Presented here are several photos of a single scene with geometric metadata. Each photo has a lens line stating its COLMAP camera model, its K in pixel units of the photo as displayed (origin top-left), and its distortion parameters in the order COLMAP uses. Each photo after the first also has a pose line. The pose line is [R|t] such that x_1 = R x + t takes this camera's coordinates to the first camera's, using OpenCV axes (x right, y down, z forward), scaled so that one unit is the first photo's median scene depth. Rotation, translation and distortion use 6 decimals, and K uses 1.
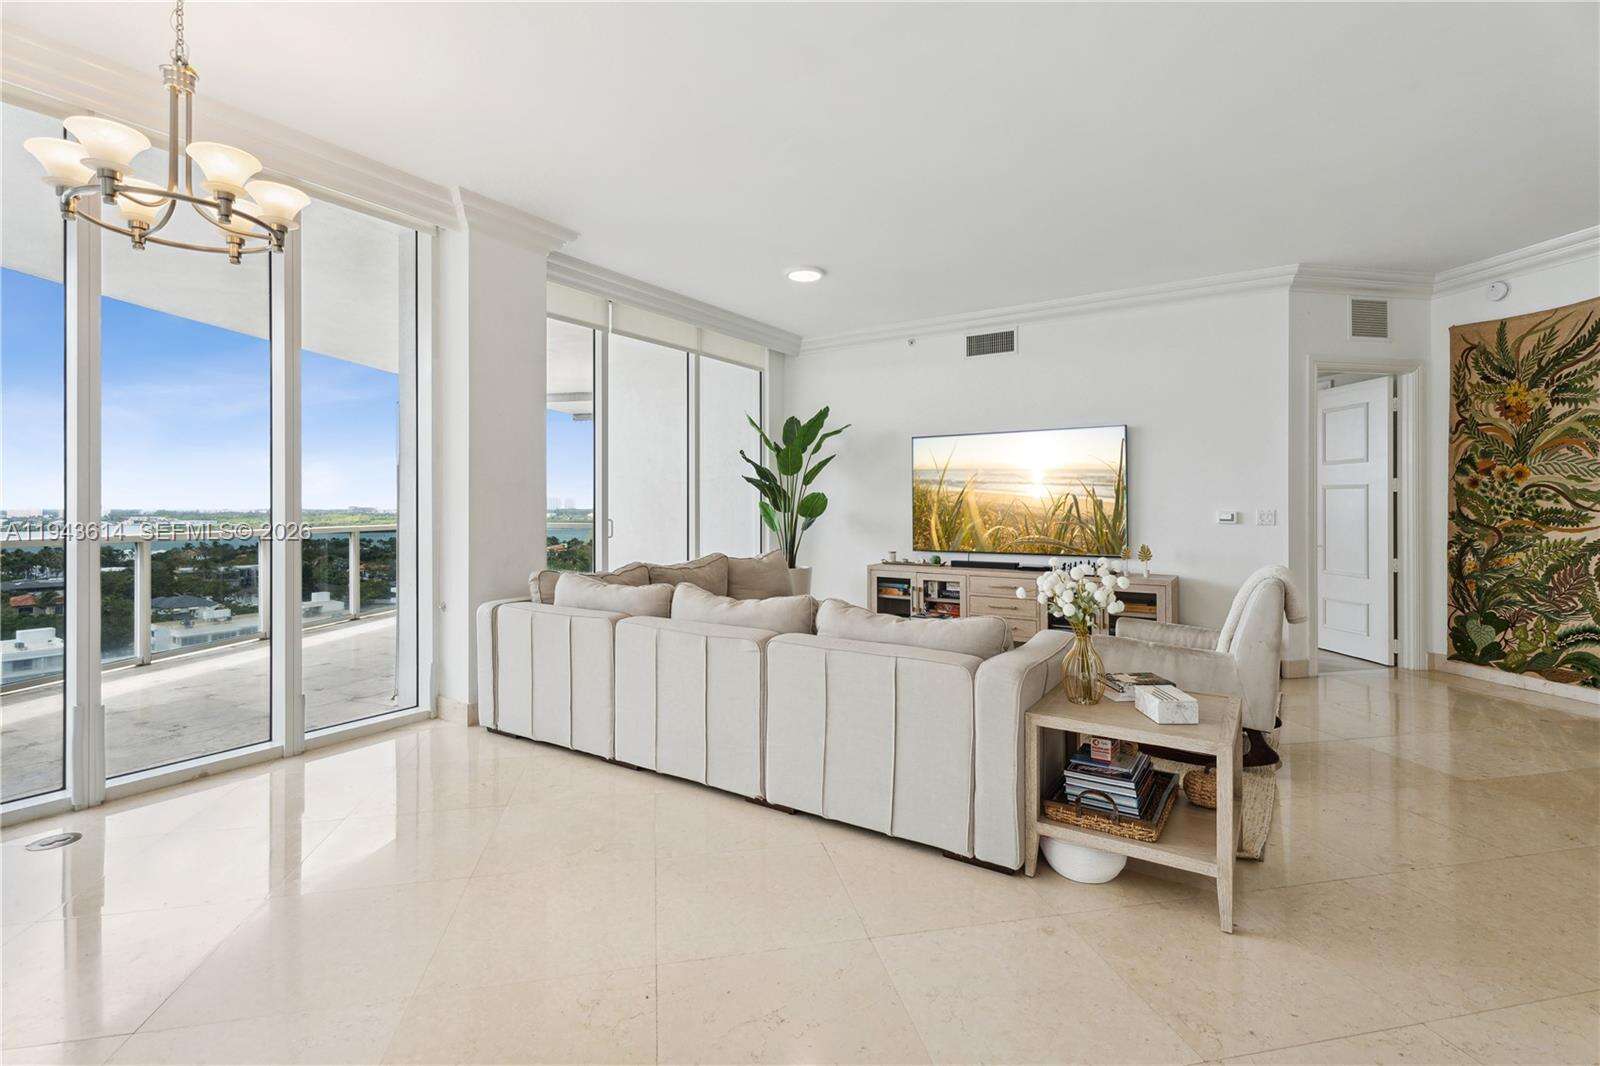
lens RADIAL K [[553.0, 0, 796.3], [0, 553.0, 512.0], [0, 0, 1]] dist [0.000842, -0.000078]
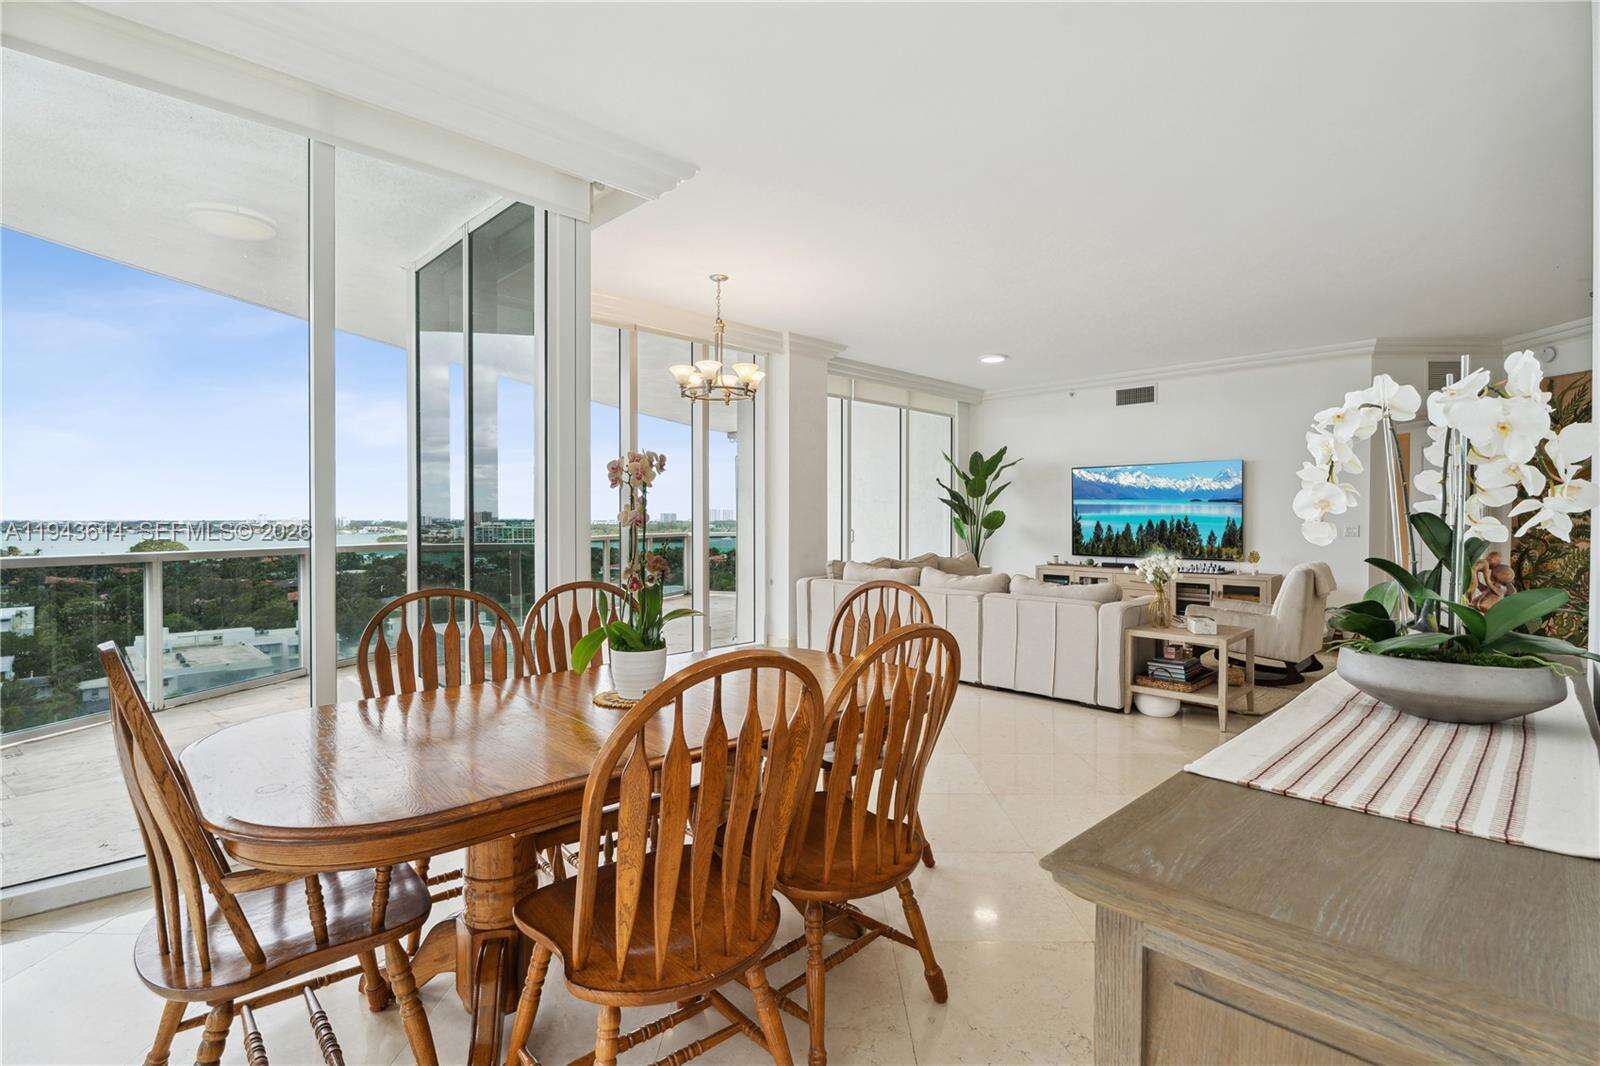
lens RADIAL K [[734.9, 0, 800.0], [0, 734.9, 533.0], [0, 0, 1]] dist [-0.006141, -0.000233]
pose [[0.986215, 0.005563, -0.165374, -0.142638], [-0.003502, 0.999913, 0.012750, -0.002011], [0.165431, -0.011995, 0.986148, -0.856761]]
